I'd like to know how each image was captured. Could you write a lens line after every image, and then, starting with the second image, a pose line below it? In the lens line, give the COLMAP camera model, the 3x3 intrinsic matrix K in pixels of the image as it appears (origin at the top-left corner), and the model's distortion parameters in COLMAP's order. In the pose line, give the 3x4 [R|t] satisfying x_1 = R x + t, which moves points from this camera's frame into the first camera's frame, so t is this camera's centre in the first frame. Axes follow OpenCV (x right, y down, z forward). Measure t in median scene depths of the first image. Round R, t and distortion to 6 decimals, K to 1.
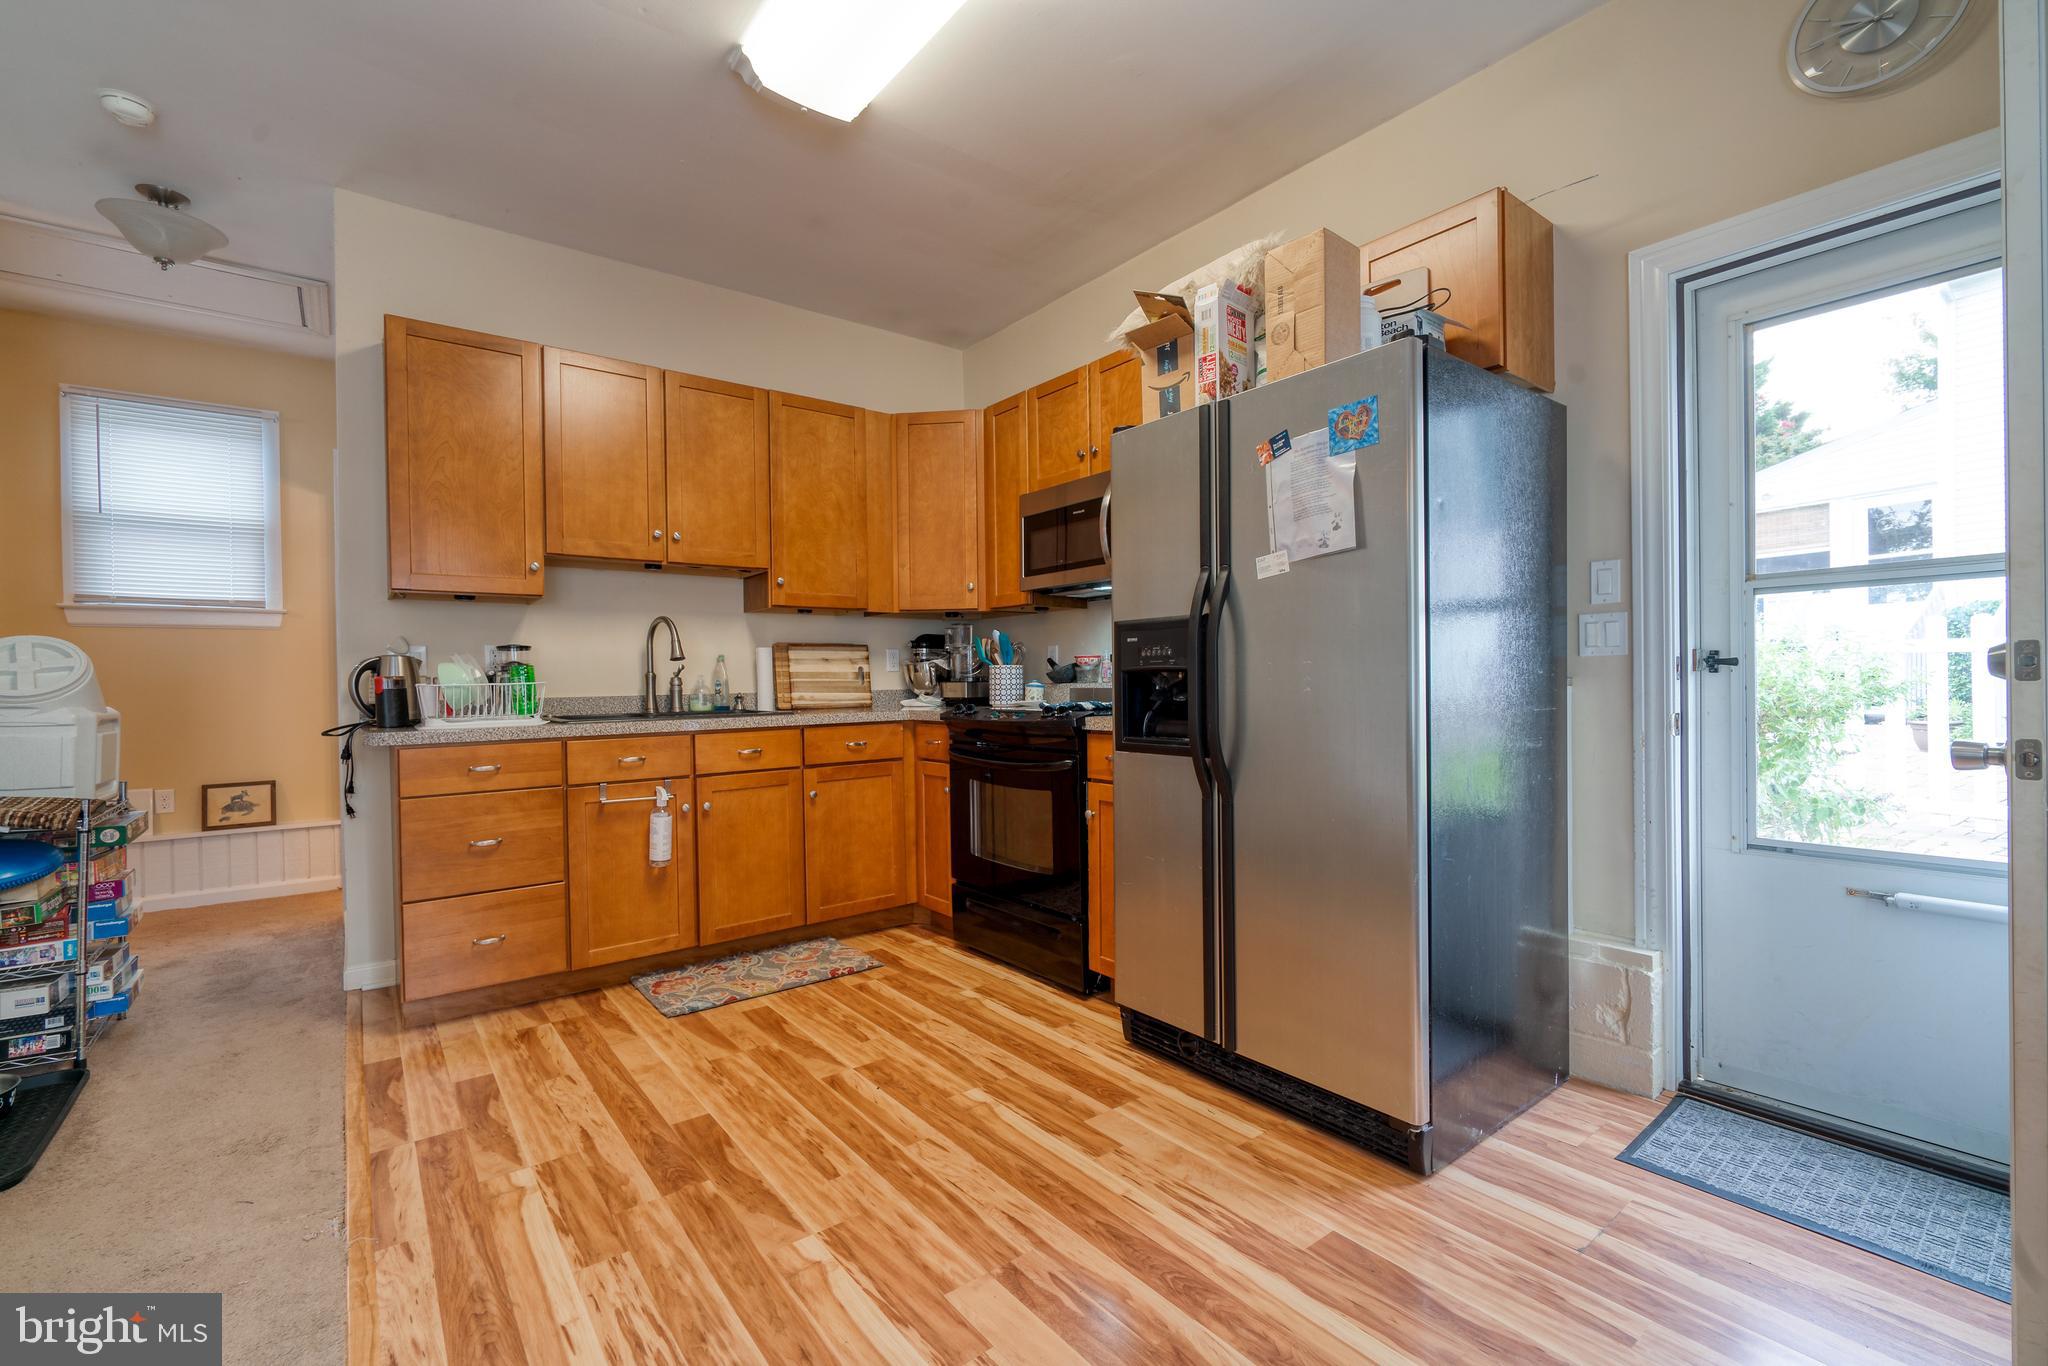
lens RADIAL K [[876.7, 0, 1025.7], [0, 876.7, 686.5], [0, 0, 1]] dist [-0.005119, 0.000922]
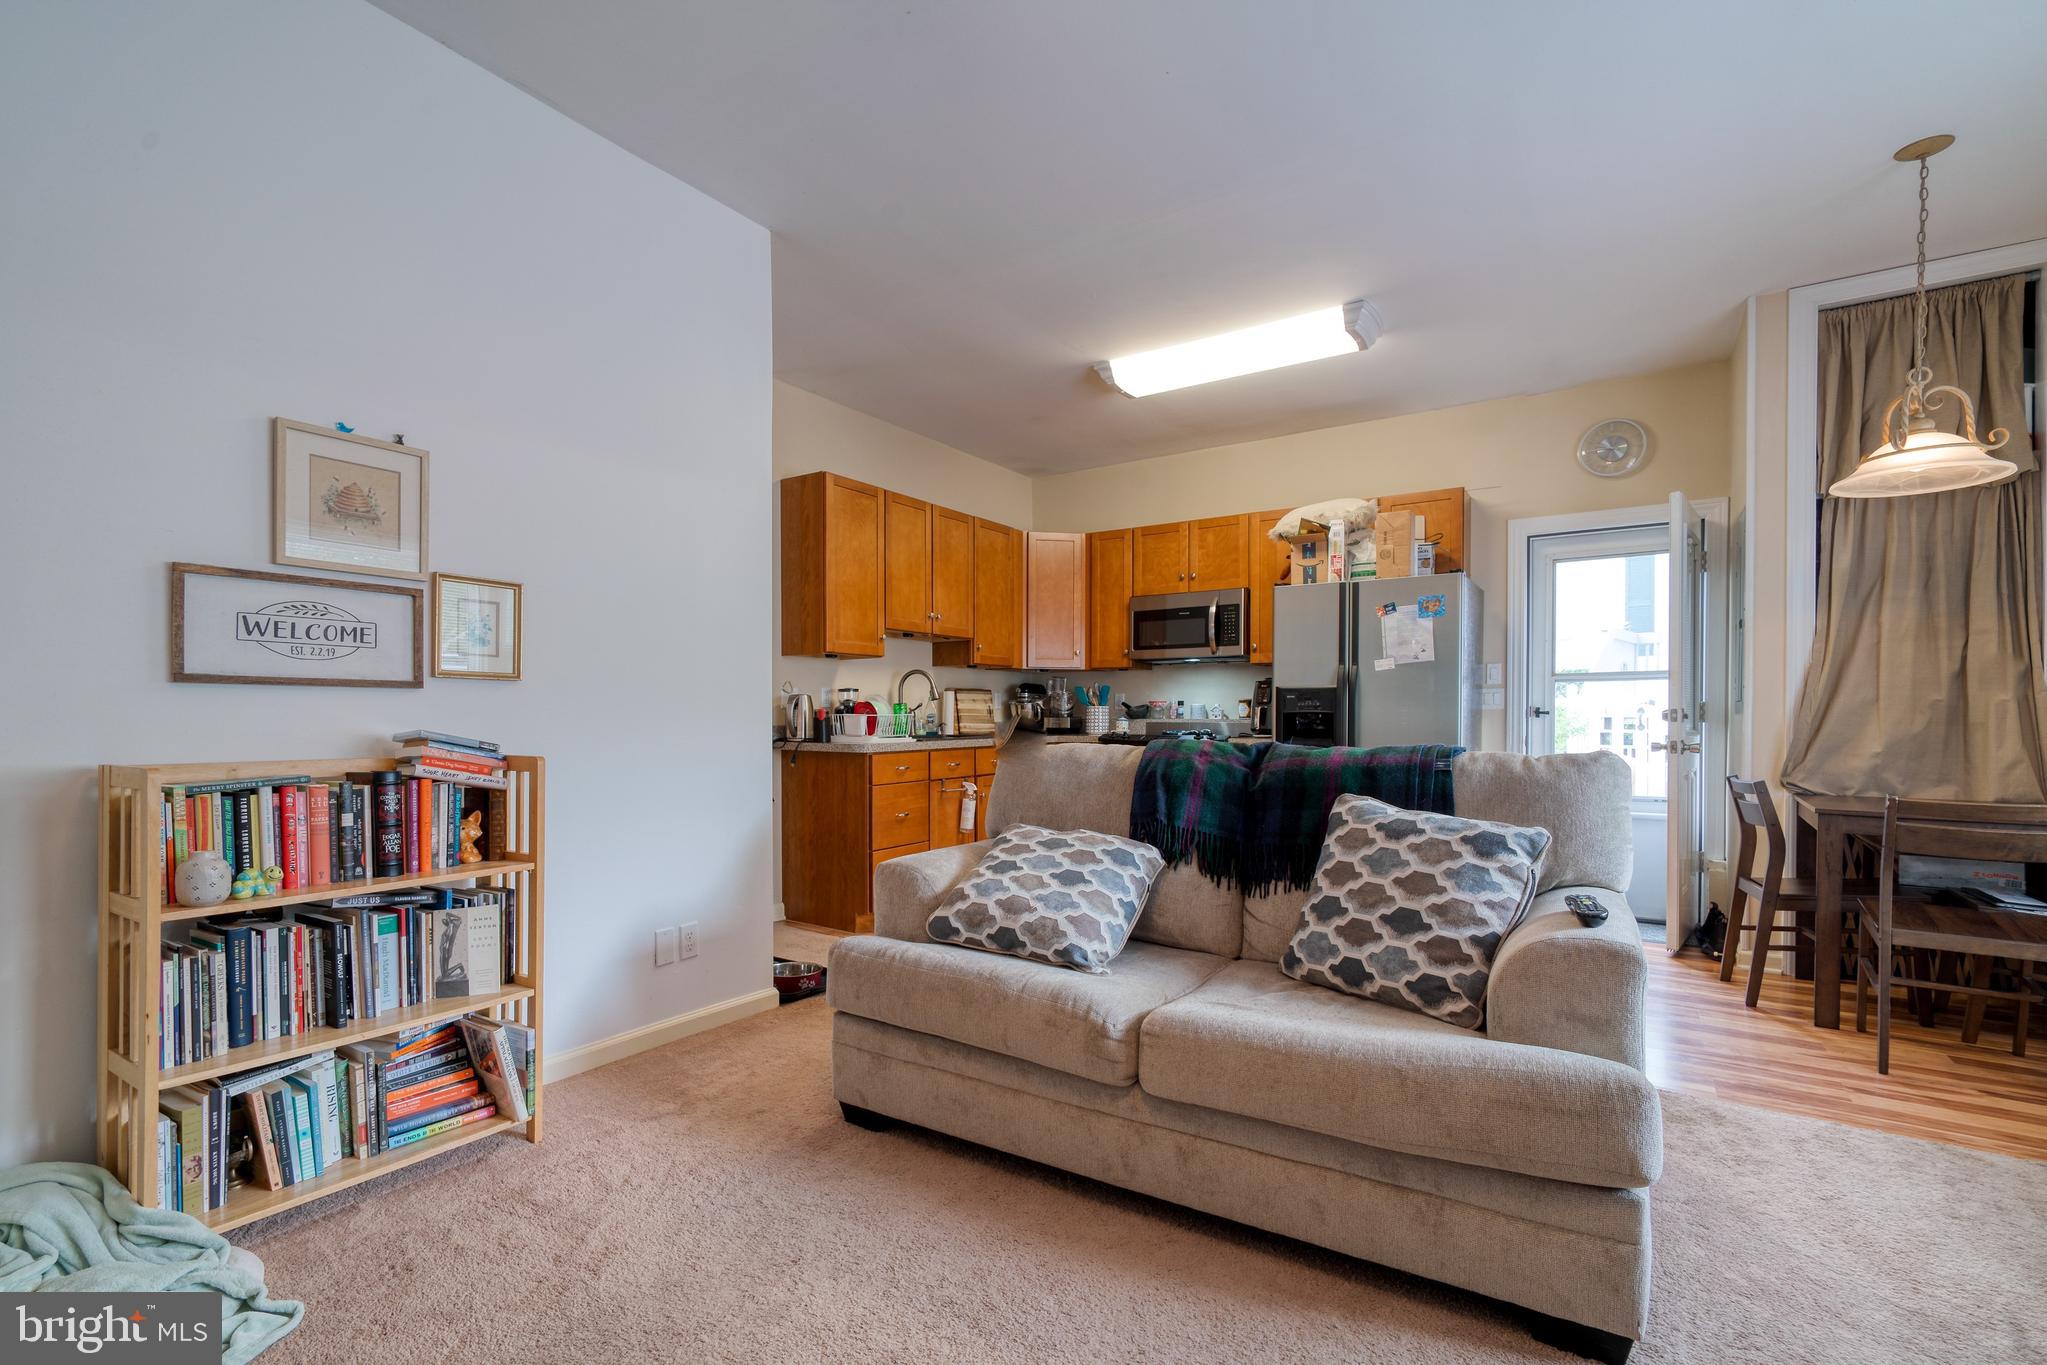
lens RADIAL K [[923.5, 0, 975.2], [0, 923.5, 725.6], [0, 0, 1]] dist [-0.000412, 0.000274]
pose [[0.957650, 0.010382, 0.287747, -1.157331], [-0.010931, 0.999940, 0.000304, 0.017365], [-0.287726, -0.003436, 0.957706, -0.759220]]
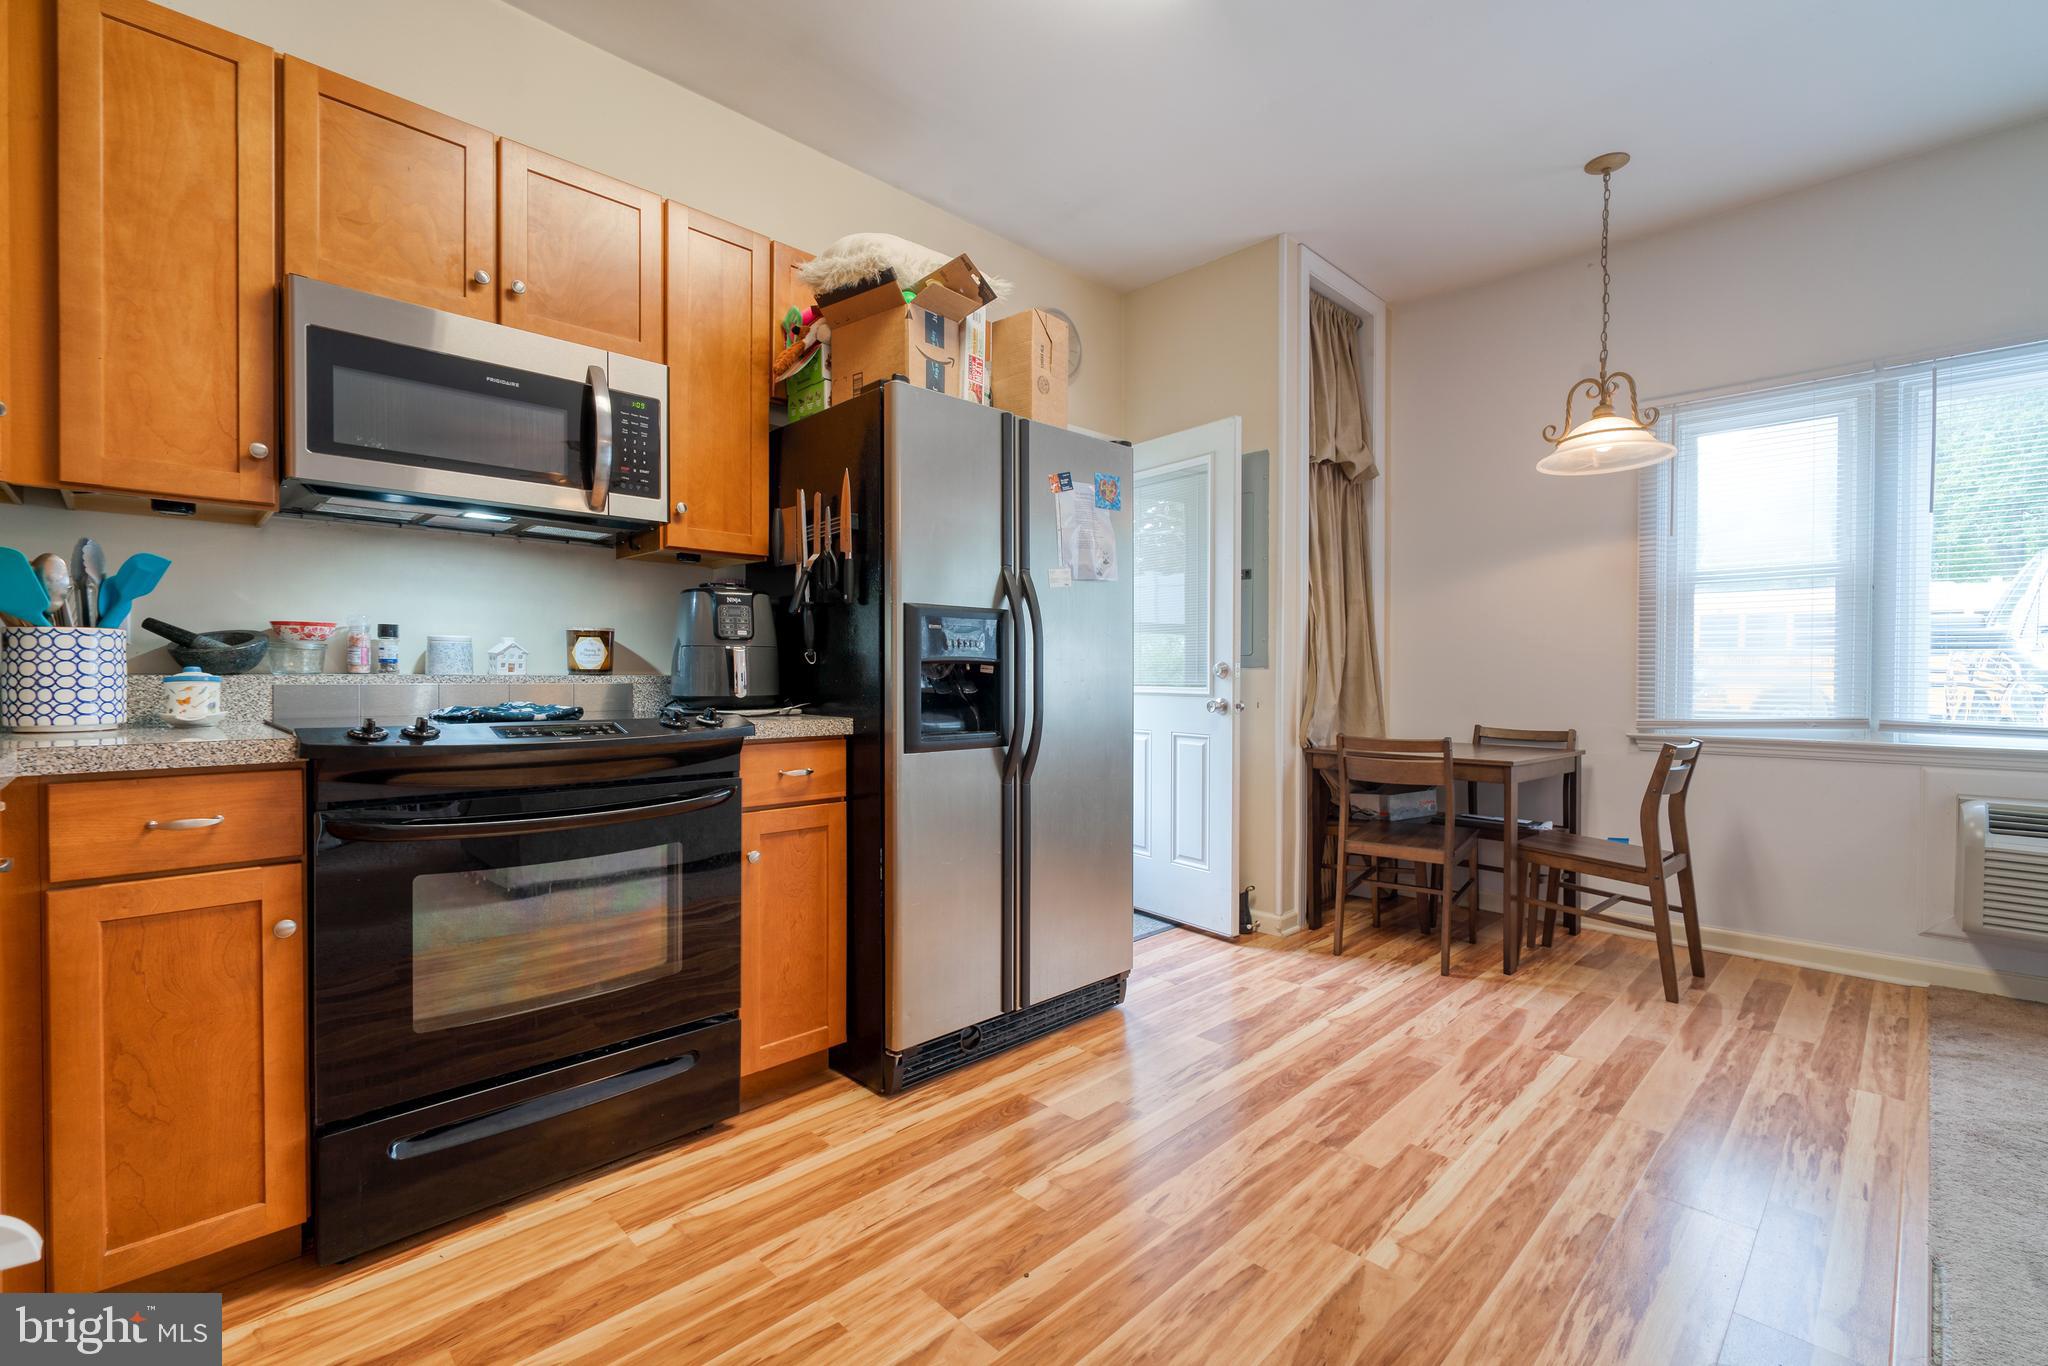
lens RADIAL K [[876.7, 0, 1025.7], [0, 876.7, 686.5], [0, 0, 1]] dist [-0.005119, 0.000922]
pose [[-0.107884, -0.002439, 0.994160, -0.807311], [0.004155, 0.999987, 0.002904, 0.005478], [-0.994155, 0.004444, -0.107873, 1.037815]]
